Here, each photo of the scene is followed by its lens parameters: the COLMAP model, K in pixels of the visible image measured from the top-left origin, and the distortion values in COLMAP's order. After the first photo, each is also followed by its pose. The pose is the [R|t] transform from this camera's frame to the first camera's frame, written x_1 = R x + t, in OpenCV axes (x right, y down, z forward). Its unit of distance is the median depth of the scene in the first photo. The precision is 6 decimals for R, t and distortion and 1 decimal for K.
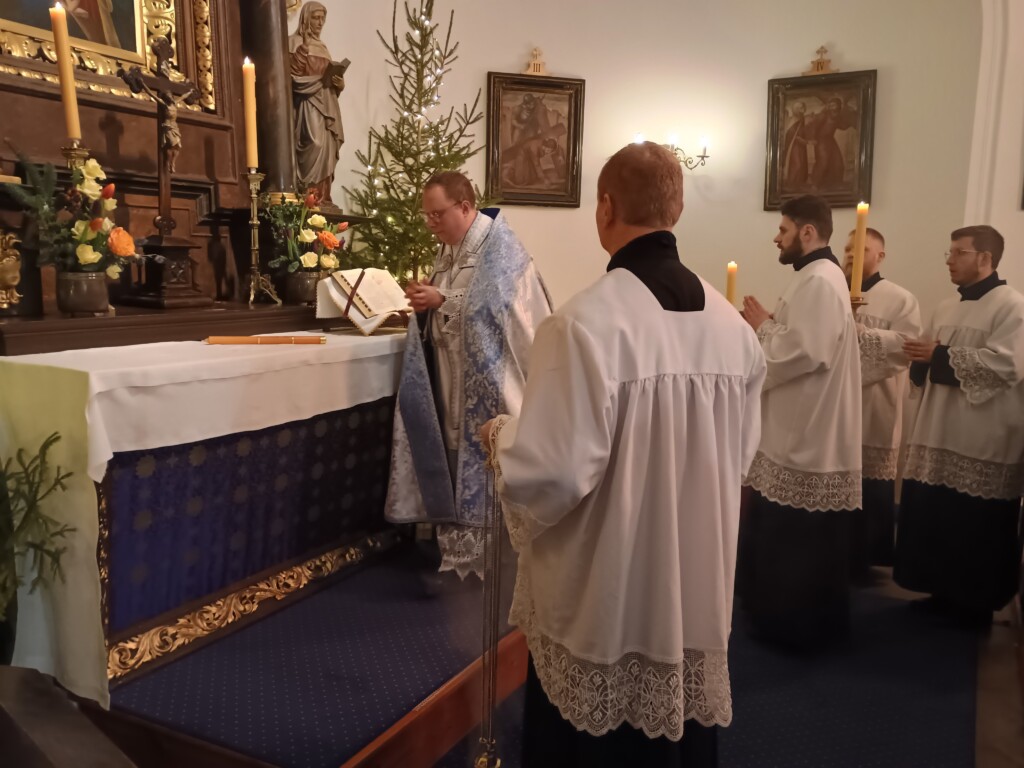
lens RADIAL K [[919.3, 0, 530.5], [0, 919.3, 382.1], [0, 0, 1]] dist [0.065311, -0.089572]
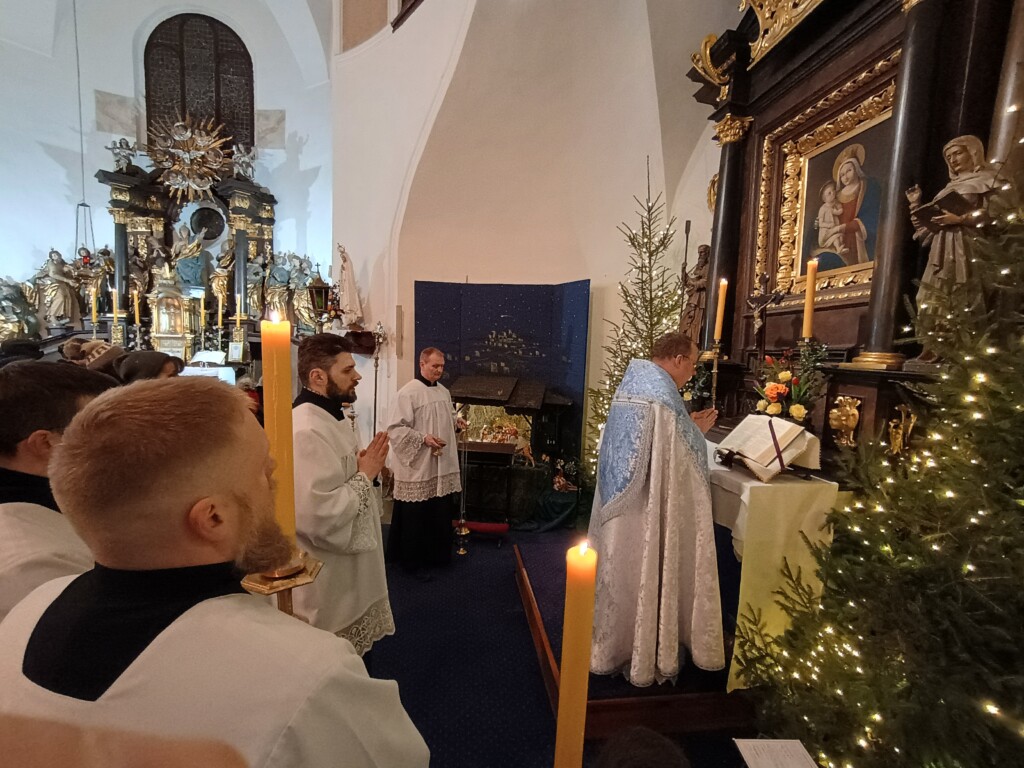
lens RADIAL K [[462.7, 0, 514.1], [0, 462.7, 379.7], [0, 0, 1]] dist [-0.000198, 0.000921]
pose [[-0.821047, -0.015392, -0.570654, 0.425962], [-0.125025, 0.980216, 0.153445, -0.225285], [0.557002, 0.197332, -0.806727, 1.335946]]
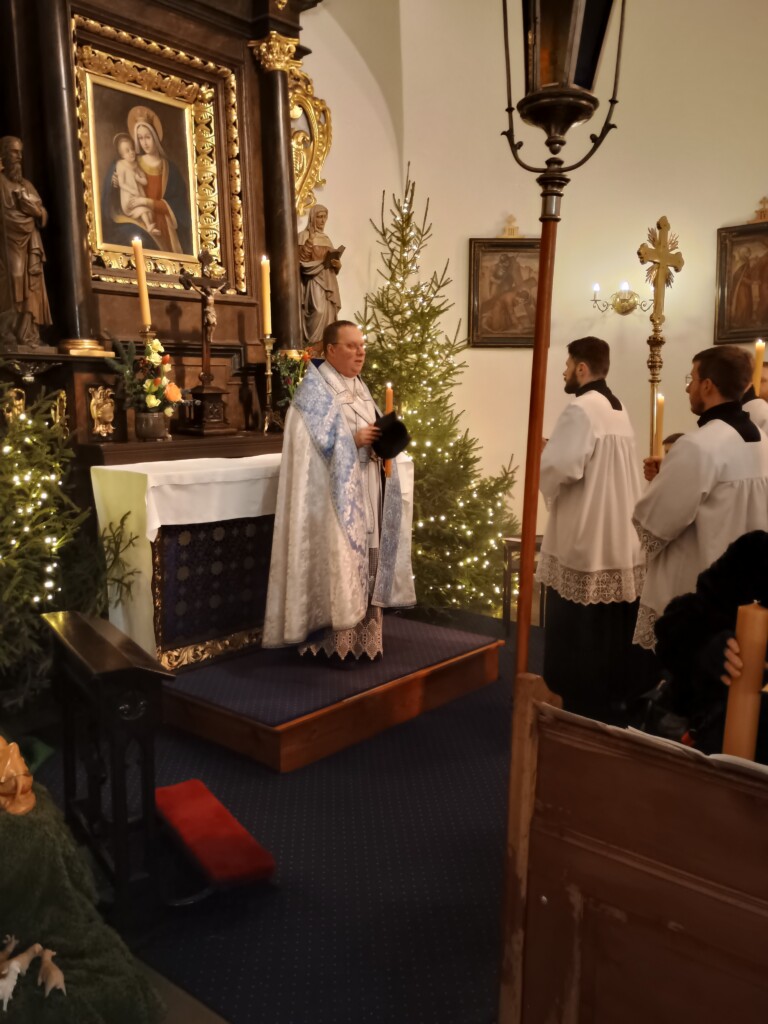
lens RADIAL K [[919.3, 0, 358.8], [0, 919.3, 517.6], [0, 0, 1]] dist [0.065311, -0.089572]
pose [[0.965234, 0.013344, -0.261047, 0.198031], [-0.011582, 0.999899, 0.008289, 0.030709], [0.261131, -0.004977, 0.965291, -0.302834]]
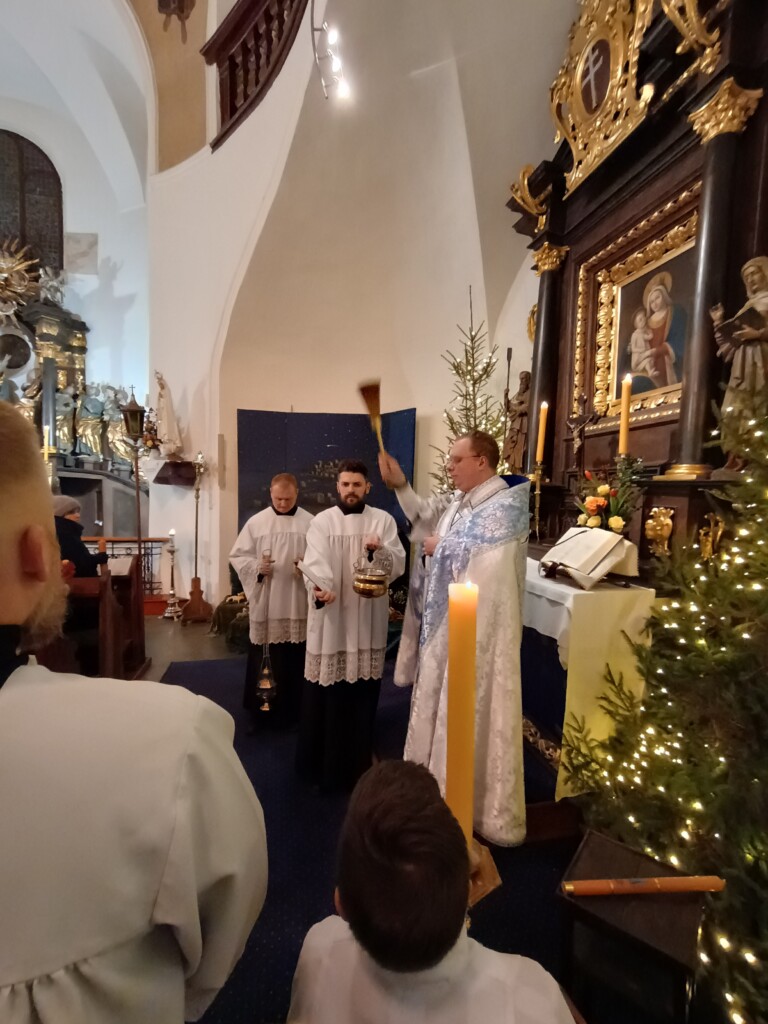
lens RADIAL K [[462.7, 0, 383.7], [0, 462.7, 513.2], [0, 0, 1]] dist [-0.000198, 0.000921]
pose [[-0.768235, -0.013776, -0.640019, 0.412915], [-0.124914, 0.983777, 0.128763, -0.191798], [0.627862, 0.178867, -0.757493, 1.334837]]
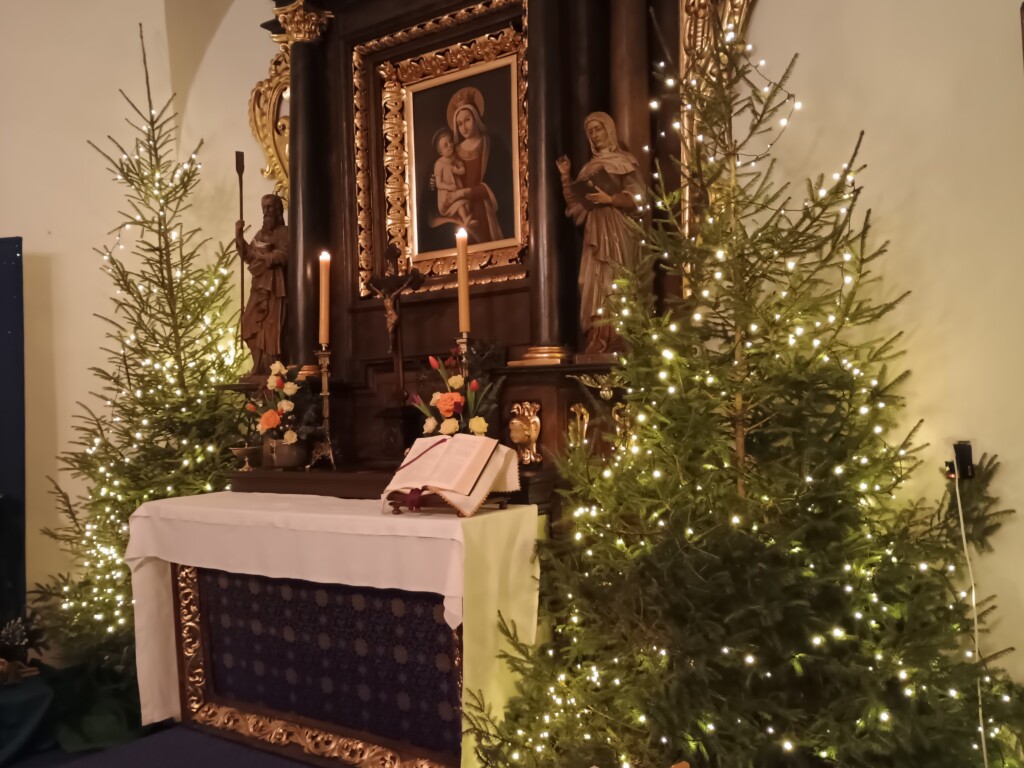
lens RADIAL K [[919.3, 0, 530.5], [0, 919.3, 382.1], [0, 0, 1]] dist [0.065311, -0.089572]
pose [[-0.162893, -0.037293, -0.985939, 0.674097], [-0.095489, 0.995190, -0.021867, -0.165967], [0.982012, 0.090584, -0.165670, 1.261152]]
